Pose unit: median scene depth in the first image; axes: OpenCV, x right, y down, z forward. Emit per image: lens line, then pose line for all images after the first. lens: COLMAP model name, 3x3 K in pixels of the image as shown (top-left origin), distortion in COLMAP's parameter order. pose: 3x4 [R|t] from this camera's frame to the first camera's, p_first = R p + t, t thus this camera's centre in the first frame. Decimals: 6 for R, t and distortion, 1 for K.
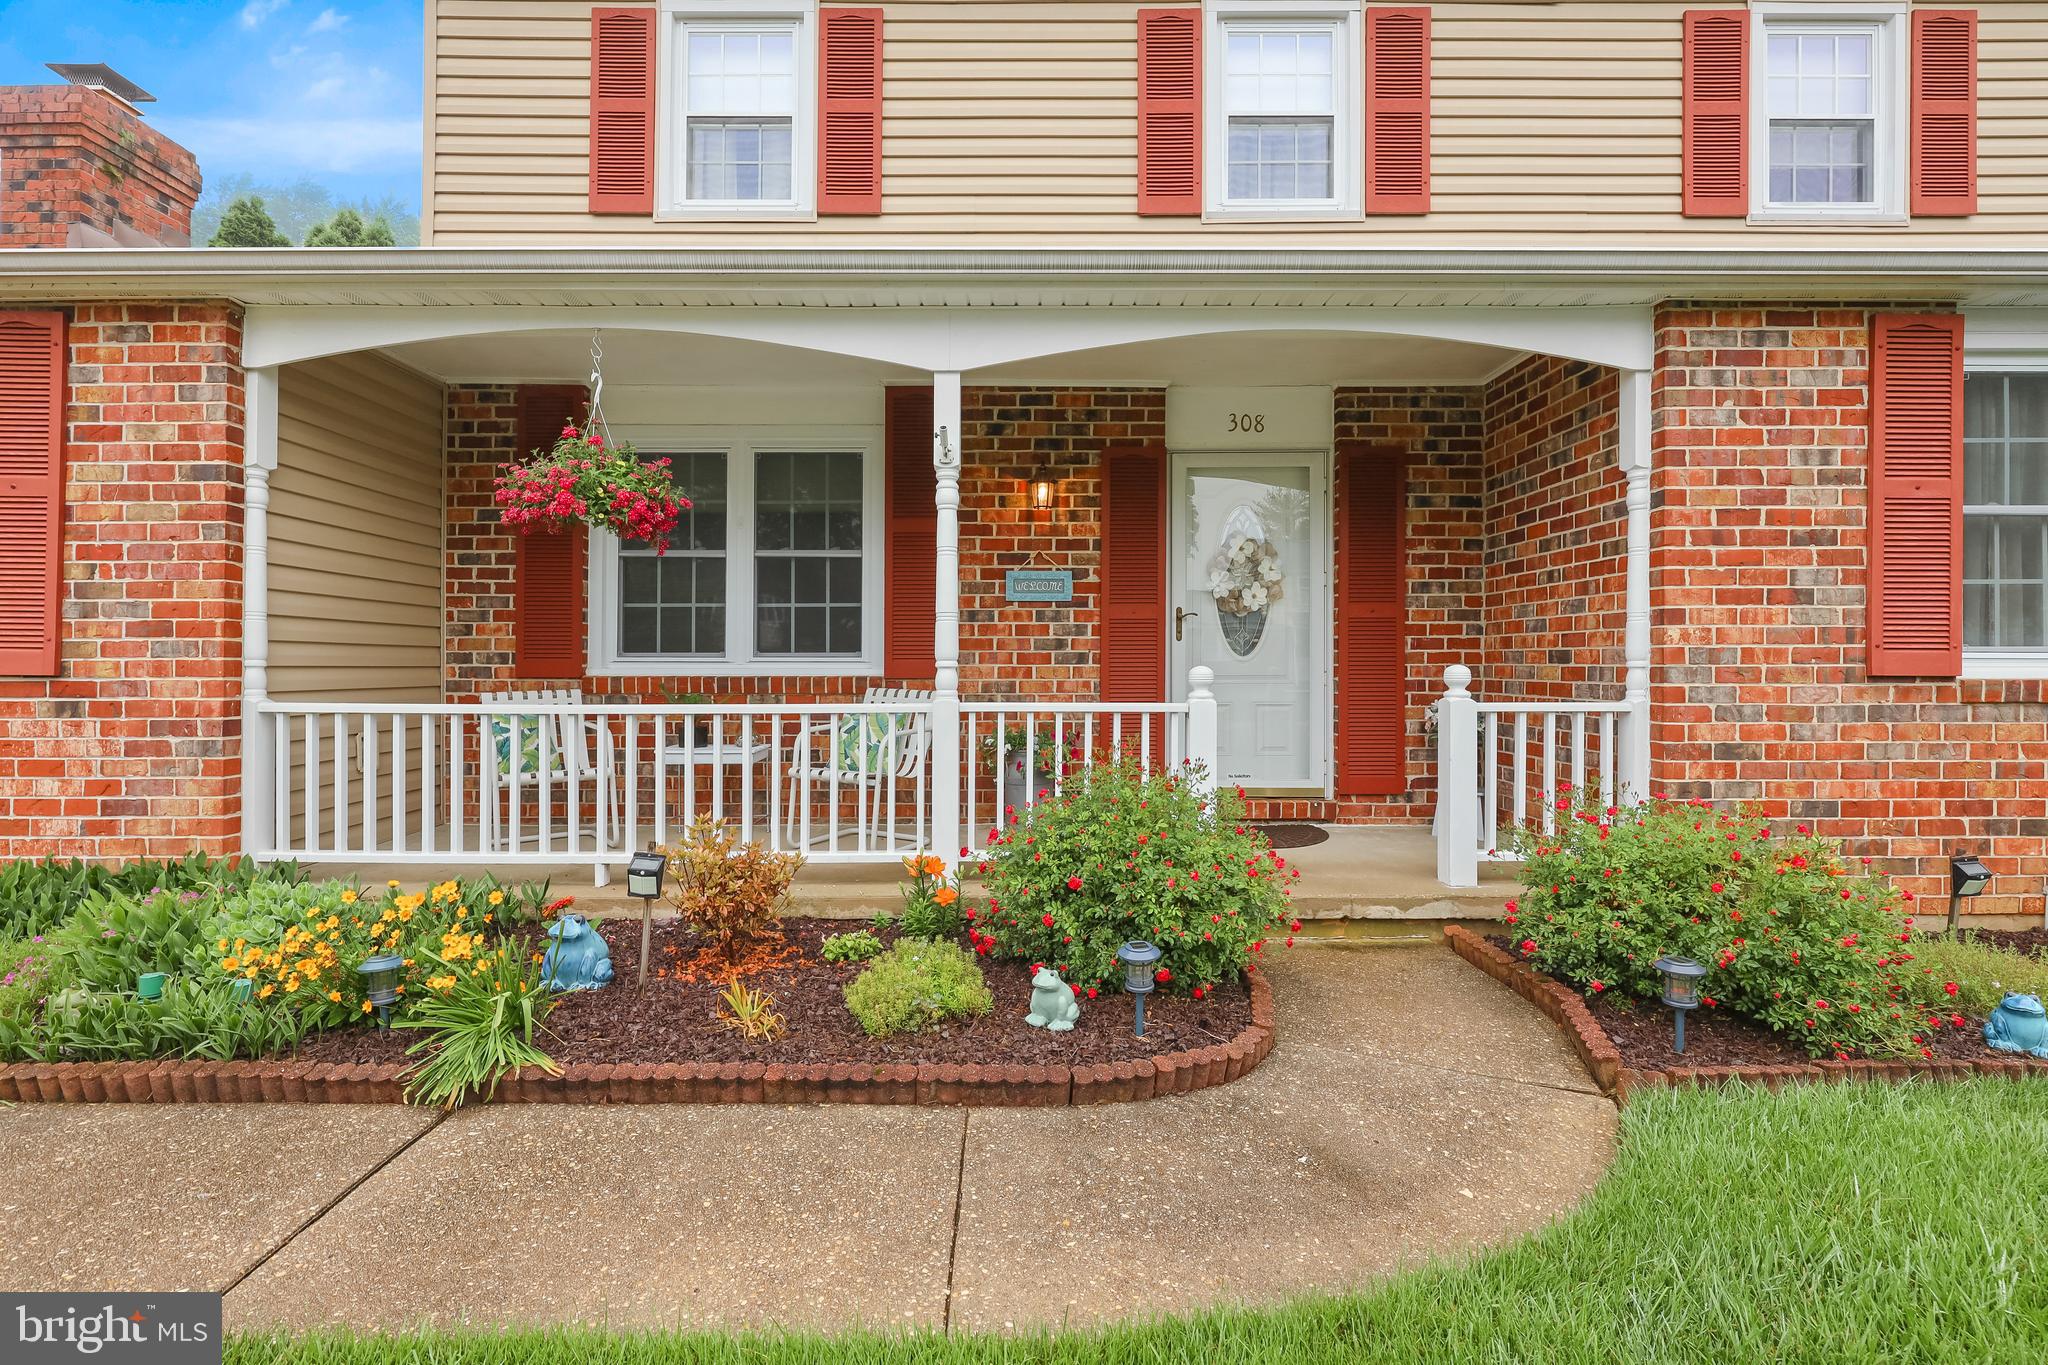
lens RADIAL K [[967.3, 0, 1019.4], [0, 967.3, 653.3], [0, 0, 1]] dist [0.003522, 0.000444]
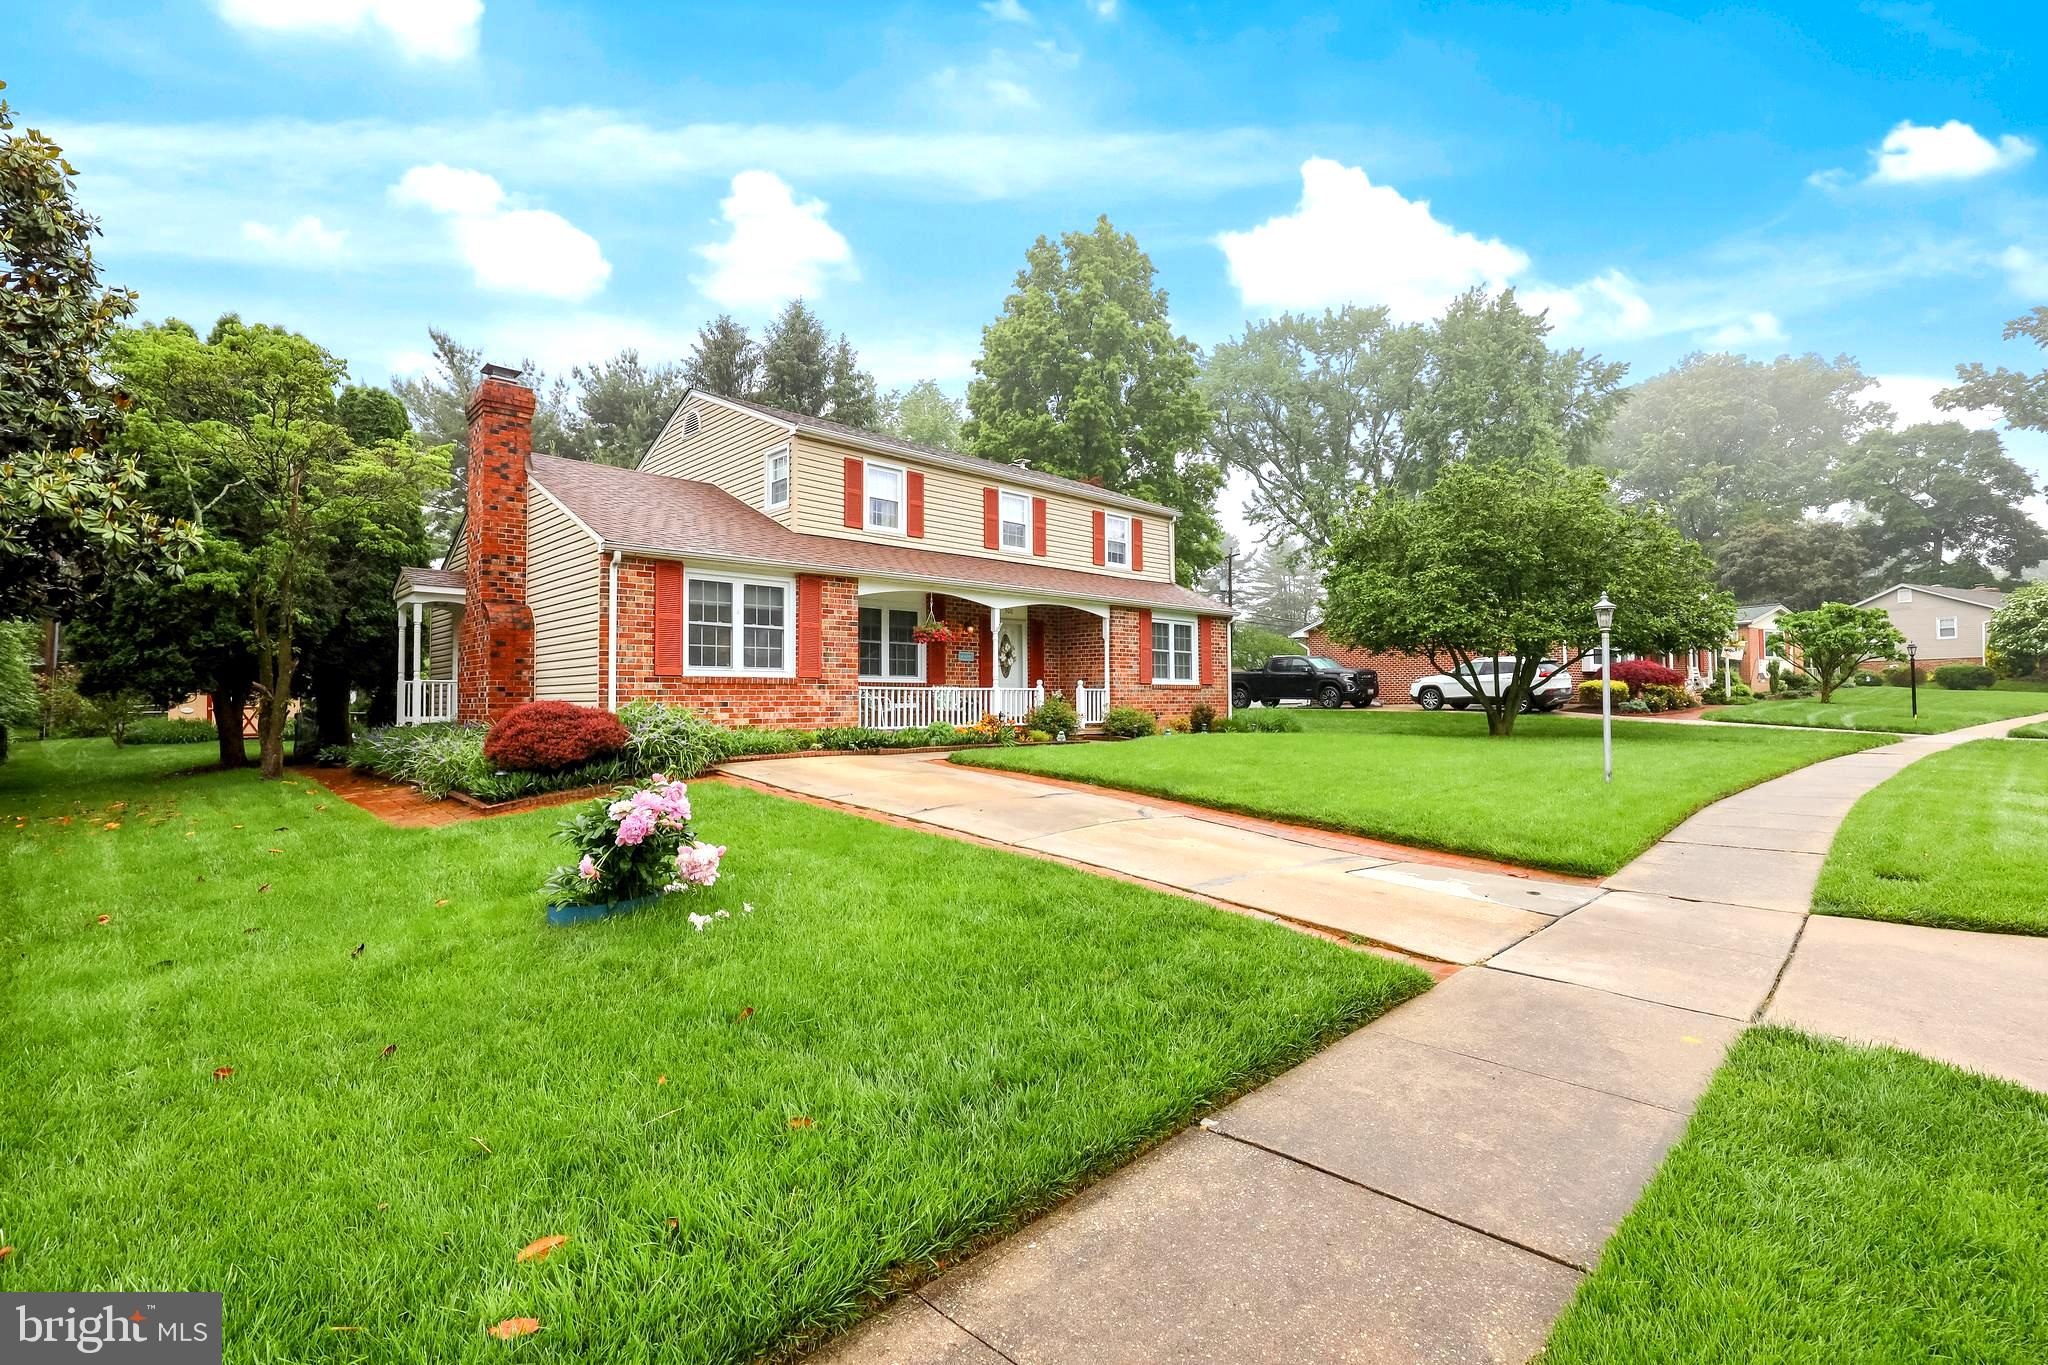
lens RADIAL K [[967.3, 0, 989.7], [0, 967.3, 658.0], [0, 0, 1]] dist [0.003522, 0.000444]
pose [[0.726626, 0.029751, 0.686389, -2.535570], [-0.009380, 0.999398, -0.033389, 0.054266], [-0.686969, 0.017823, 0.726468, -1.700538]]
